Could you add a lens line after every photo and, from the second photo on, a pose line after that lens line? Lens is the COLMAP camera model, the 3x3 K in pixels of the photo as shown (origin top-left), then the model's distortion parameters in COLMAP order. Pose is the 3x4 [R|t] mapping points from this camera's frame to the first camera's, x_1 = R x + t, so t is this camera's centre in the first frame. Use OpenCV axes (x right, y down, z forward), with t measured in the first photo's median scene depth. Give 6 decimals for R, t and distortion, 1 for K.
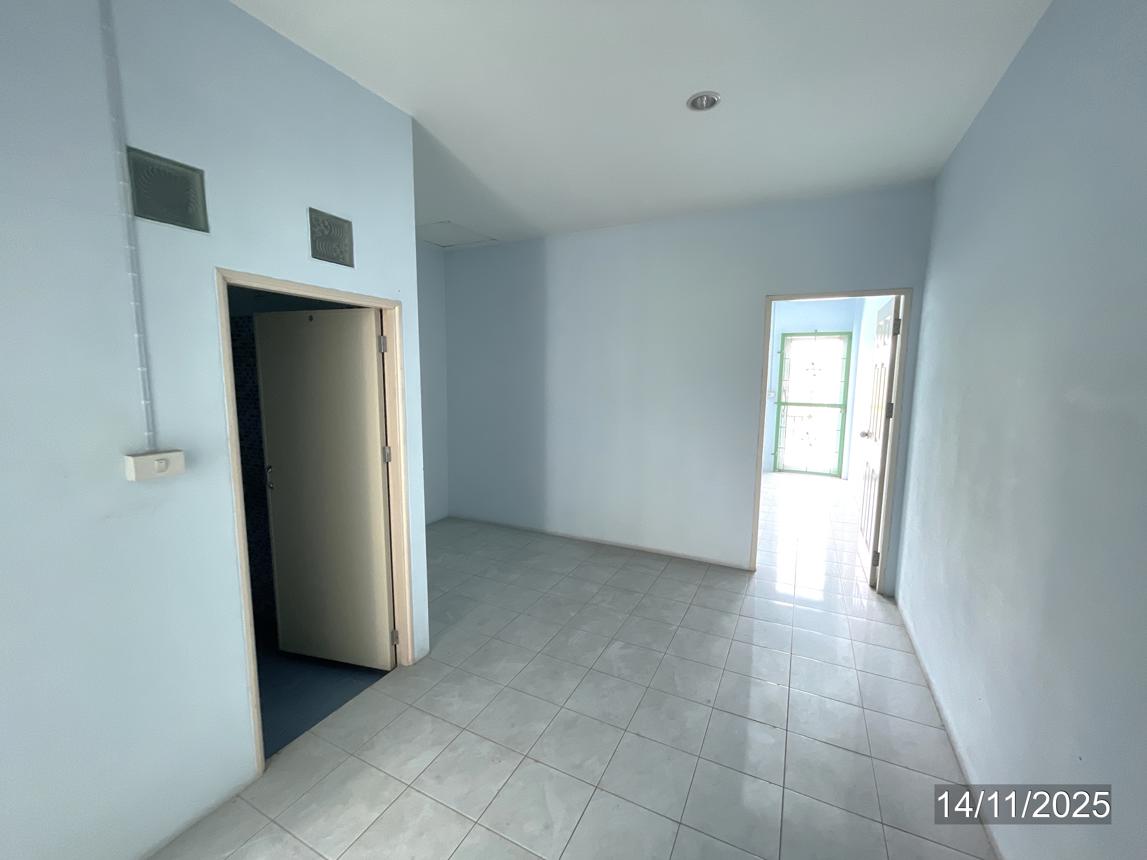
lens RADIAL K [[468.4, 0, 573.5], [0, 468.4, 430.0], [0, 0, 1]] dist [-0.000337, -0.000076]
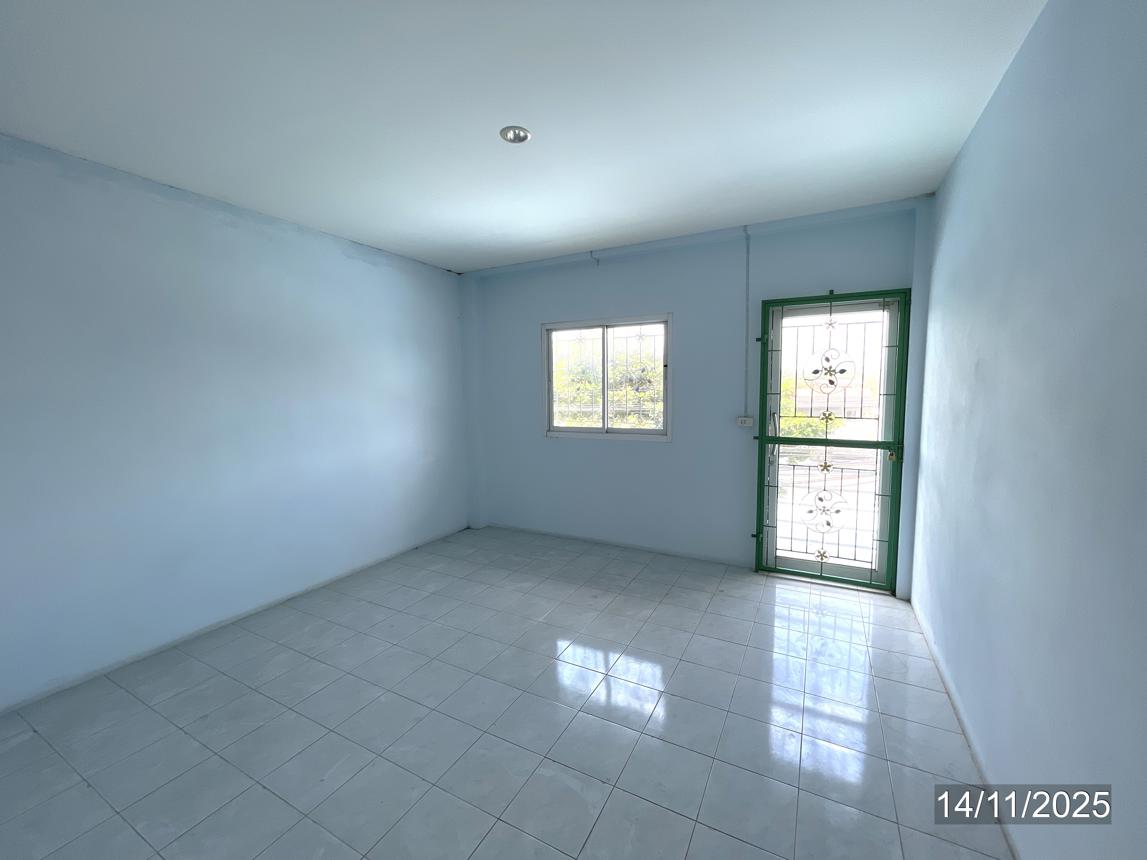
lens RADIAL K [[453.9, 0, 552.3], [0, 453.9, 430.5], [0, 0, 1]] dist [-0.028064, 0.000083]
pose [[0.997267, -0.018730, -0.071473, 0.110447], [0.016939, 0.999529, -0.025592, -0.025801], [0.071918, 0.024311, 0.997114, 0.221456]]
